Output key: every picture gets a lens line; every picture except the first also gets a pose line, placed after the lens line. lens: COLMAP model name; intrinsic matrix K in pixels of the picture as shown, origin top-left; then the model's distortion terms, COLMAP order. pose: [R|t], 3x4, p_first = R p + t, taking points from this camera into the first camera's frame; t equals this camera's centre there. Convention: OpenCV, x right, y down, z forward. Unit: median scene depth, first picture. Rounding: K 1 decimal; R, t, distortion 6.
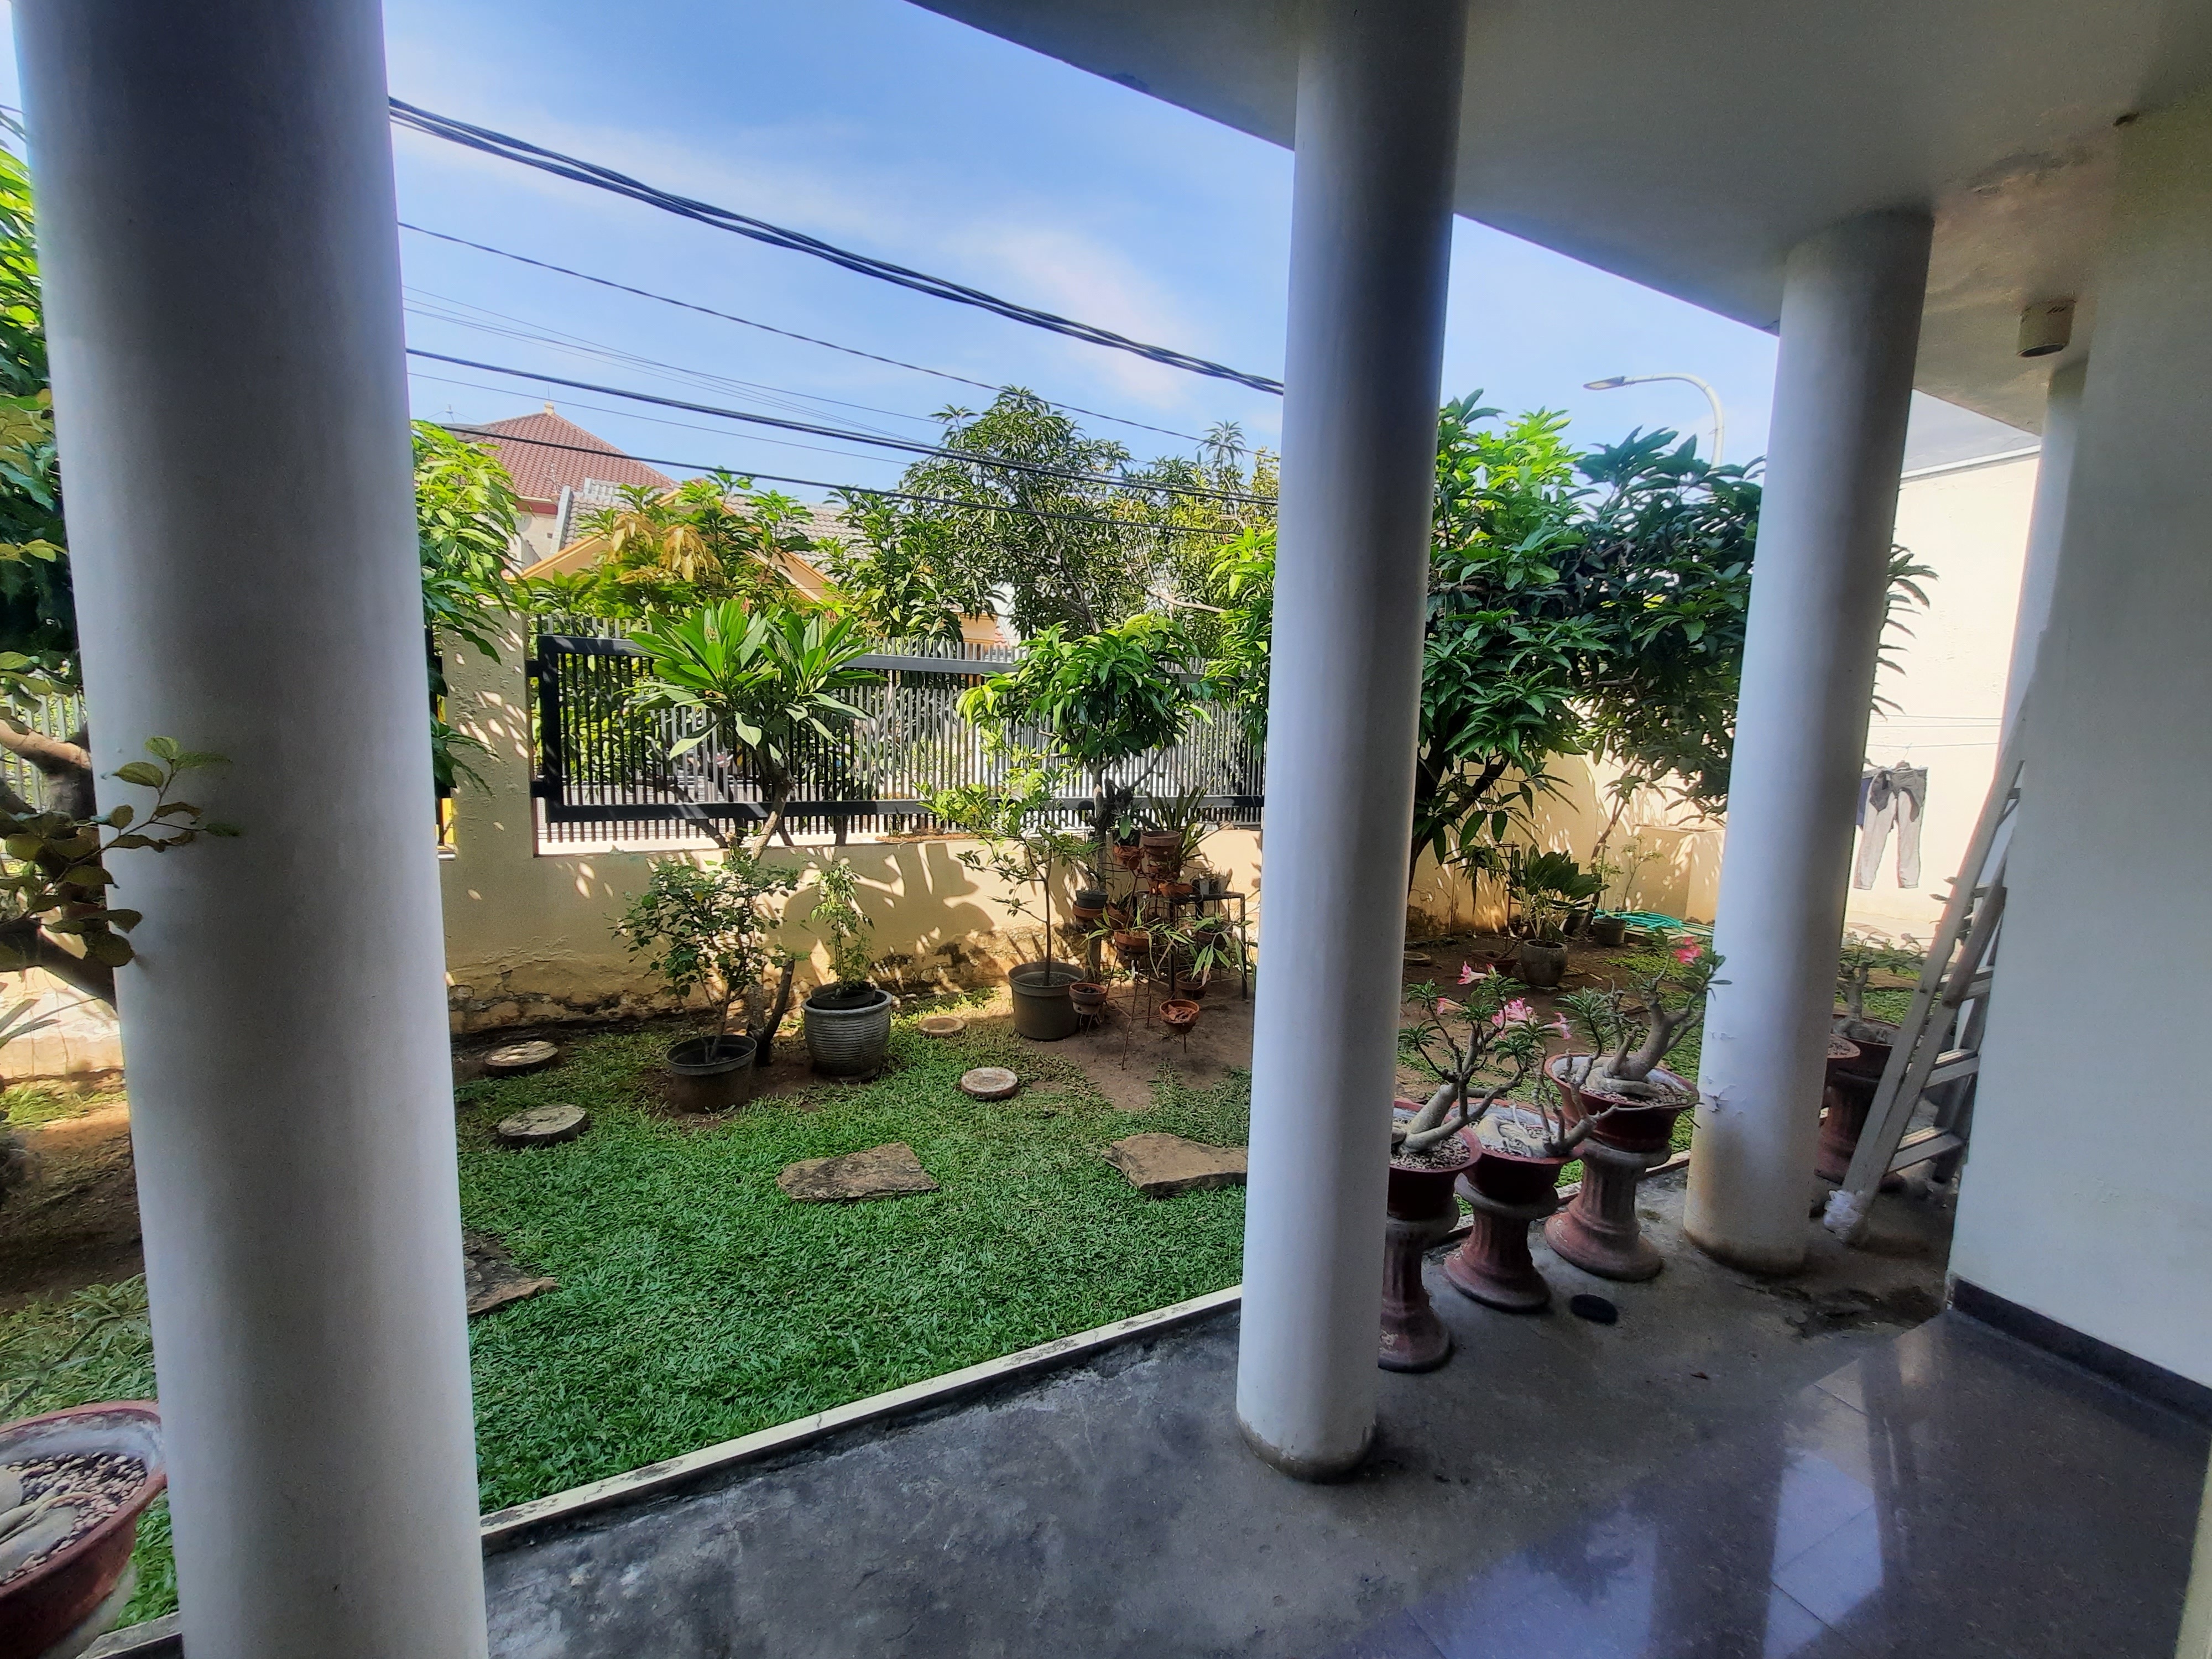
lens RADIAL K [[881.7, 0, 1107.8], [0, 881.7, 834.6], [0, 0, 1]] dist [0.000798, -0.000010]
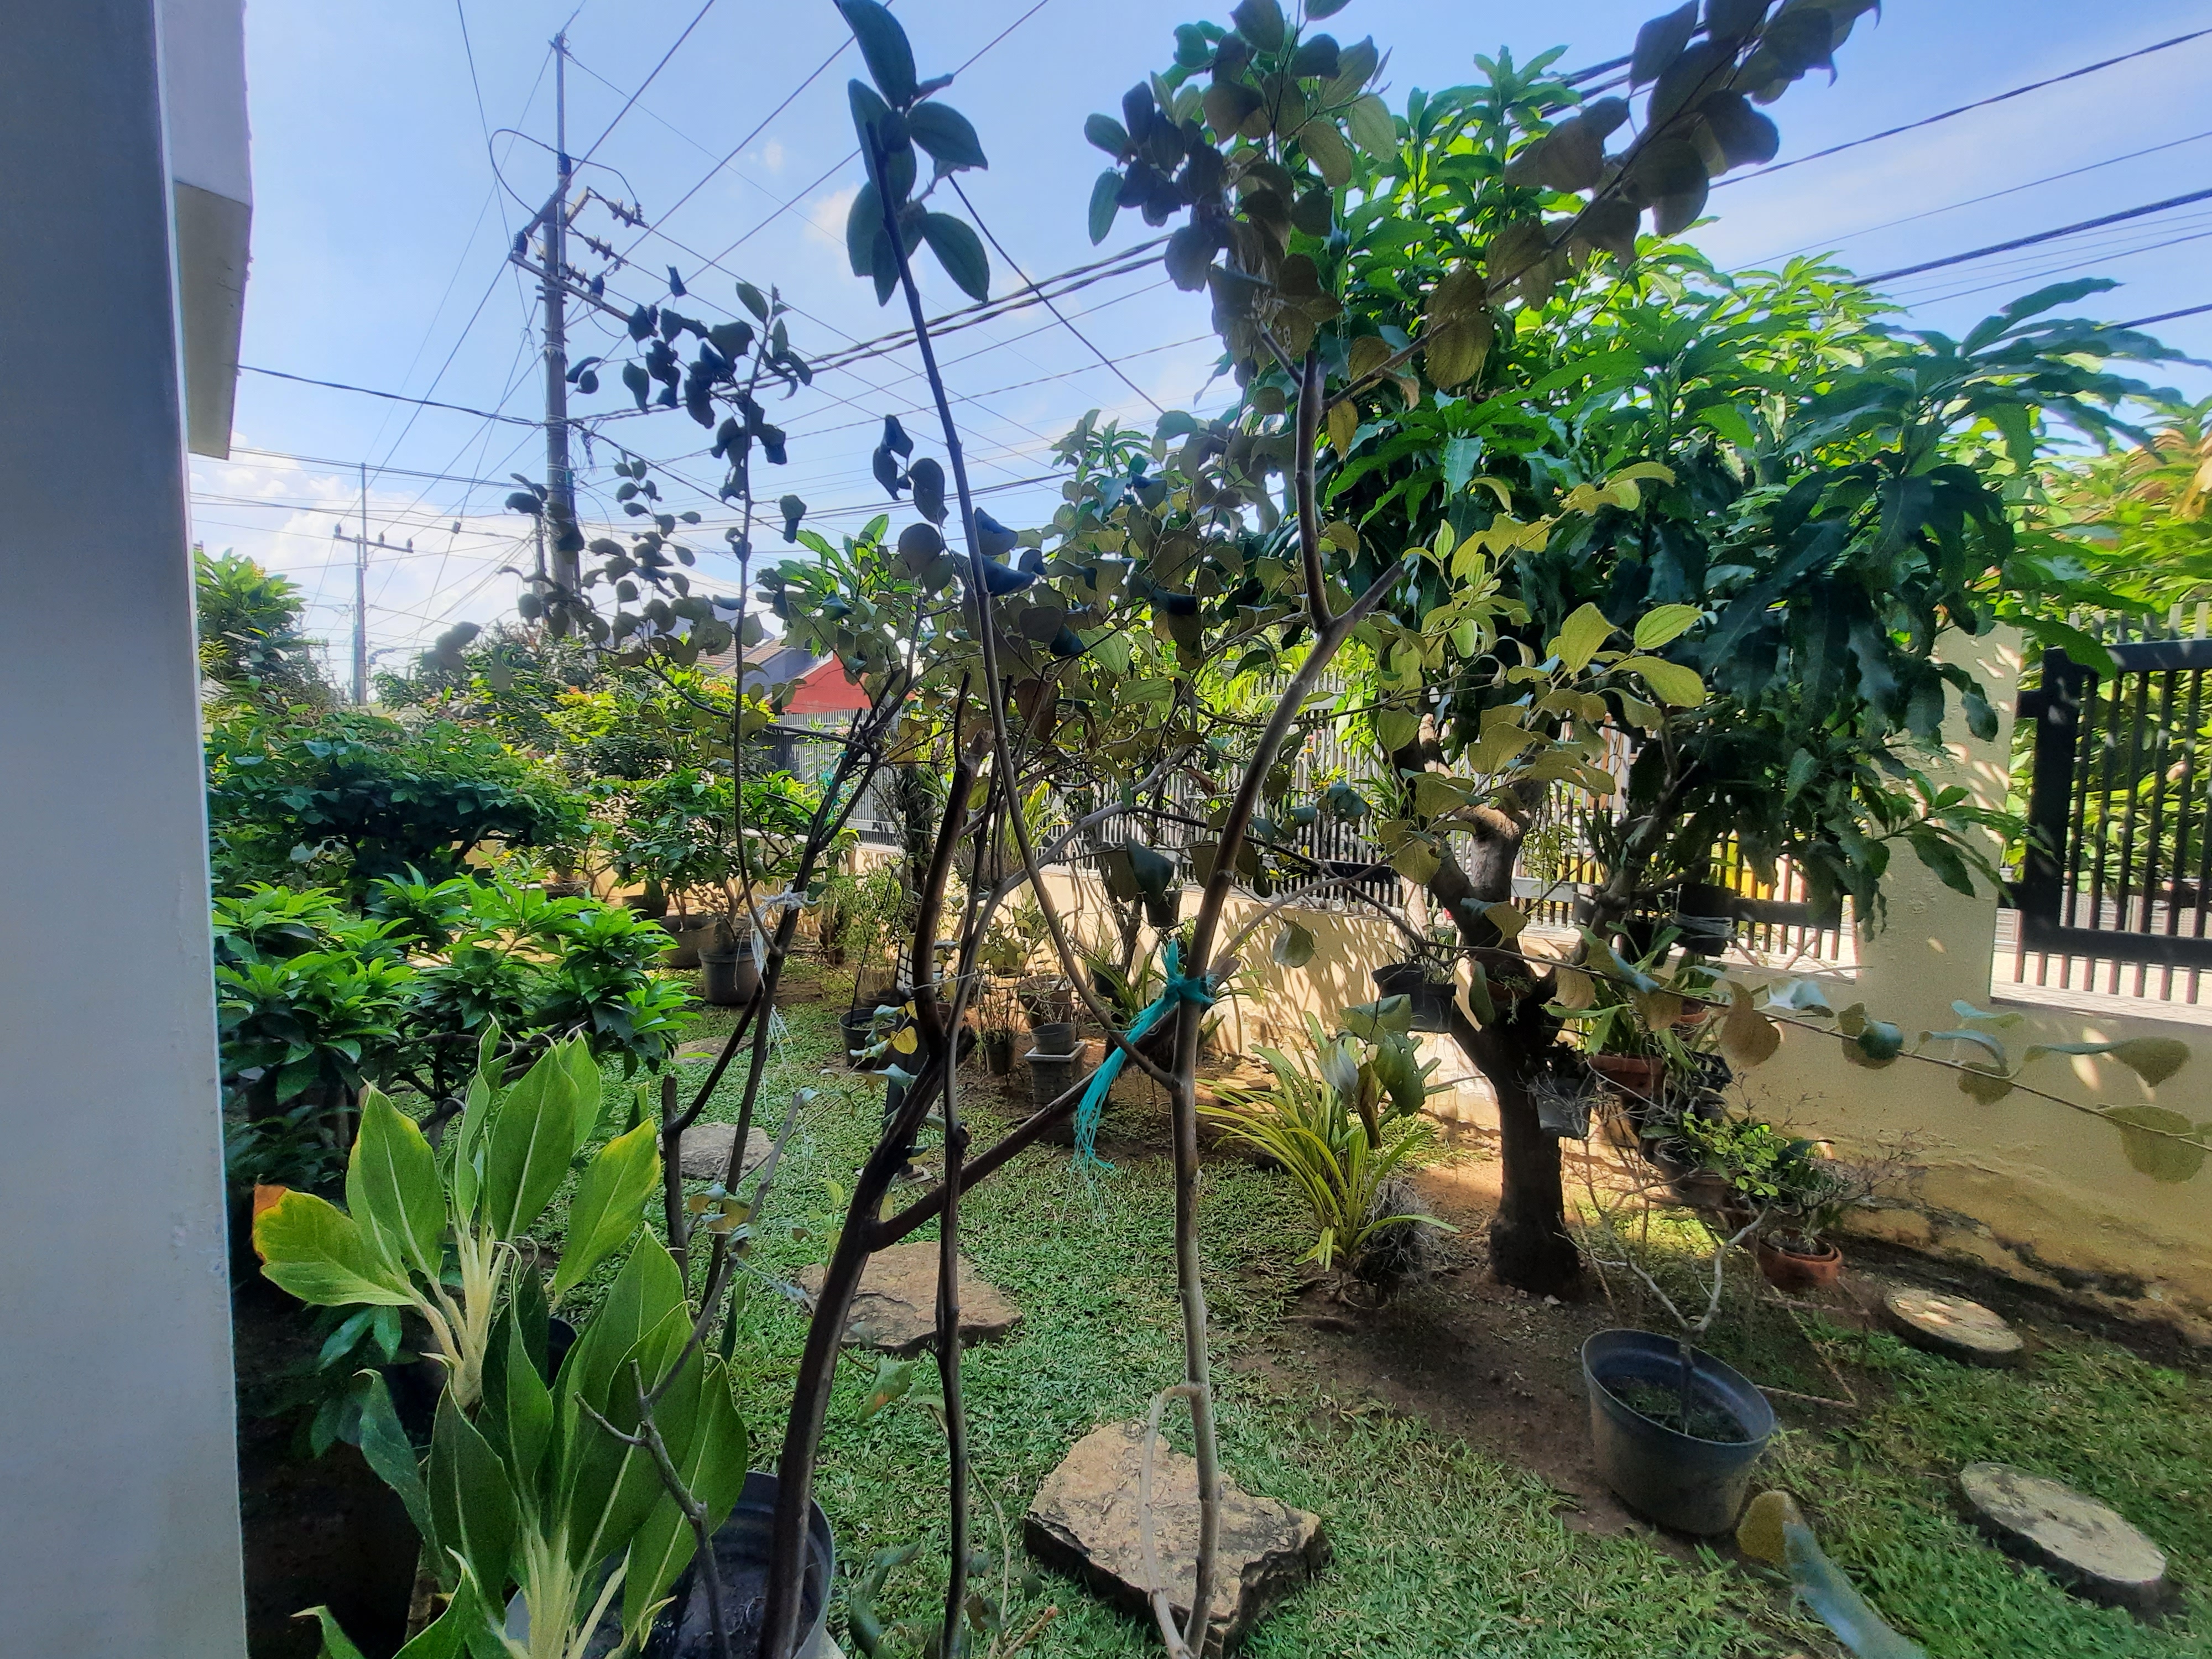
lens RADIAL K [[881.7, 0, 1106.4], [0, 881.7, 834.6], [0, 0, 1]] dist [0.000798, -0.000010]
pose [[0.346333, 0.045172, -0.937024, -0.284980], [-0.122966, 0.992408, 0.002393, -0.016288], [0.930018, 0.114393, 0.349258, 0.180118]]
